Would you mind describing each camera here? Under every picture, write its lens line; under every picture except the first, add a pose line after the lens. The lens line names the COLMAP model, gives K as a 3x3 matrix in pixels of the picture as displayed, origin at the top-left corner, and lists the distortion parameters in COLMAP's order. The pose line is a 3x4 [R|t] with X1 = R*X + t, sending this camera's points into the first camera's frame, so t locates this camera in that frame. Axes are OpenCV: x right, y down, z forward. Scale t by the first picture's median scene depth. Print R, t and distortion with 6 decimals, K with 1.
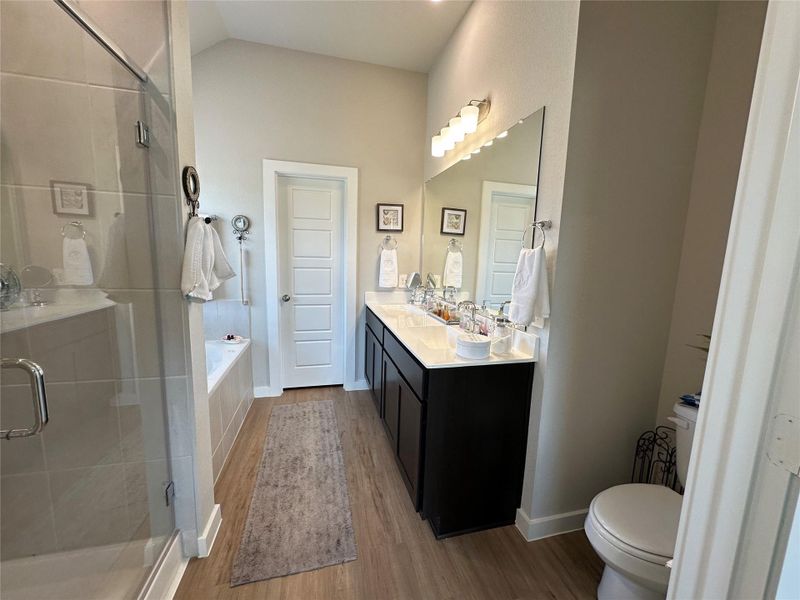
lens RADIAL K [[321.5, 0, 400.0], [0, 321.5, 300.0], [0, 0, 1]] dist [-0.002787, 0.000156]
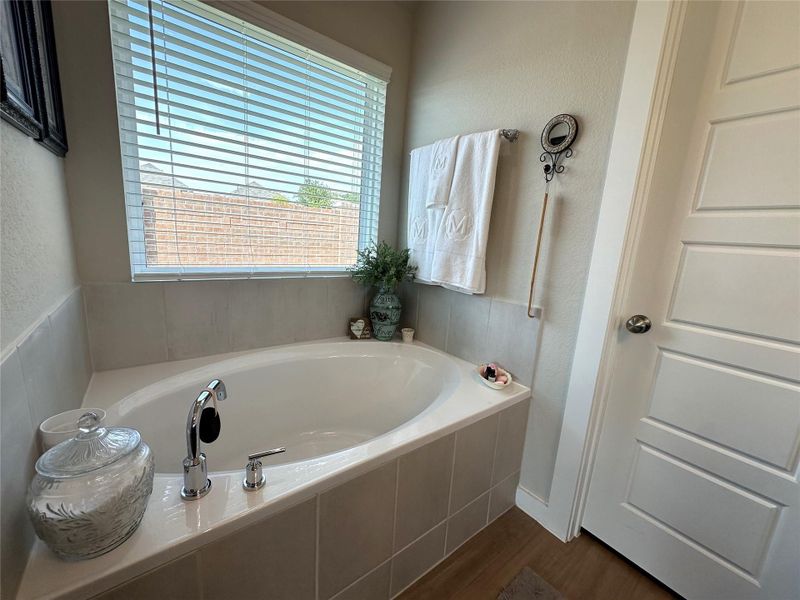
lens RADIAL K [[321.5, 0, 400.0], [0, 321.5, 300.0], [0, 0, 1]] dist [-0.002787, 0.000156]
pose [[0.405338, 0.177814, -0.896707, -0.144184], [-0.180087, 0.977211, 0.112373, -0.026093], [0.896253, 0.115936, 0.428123, 0.619510]]
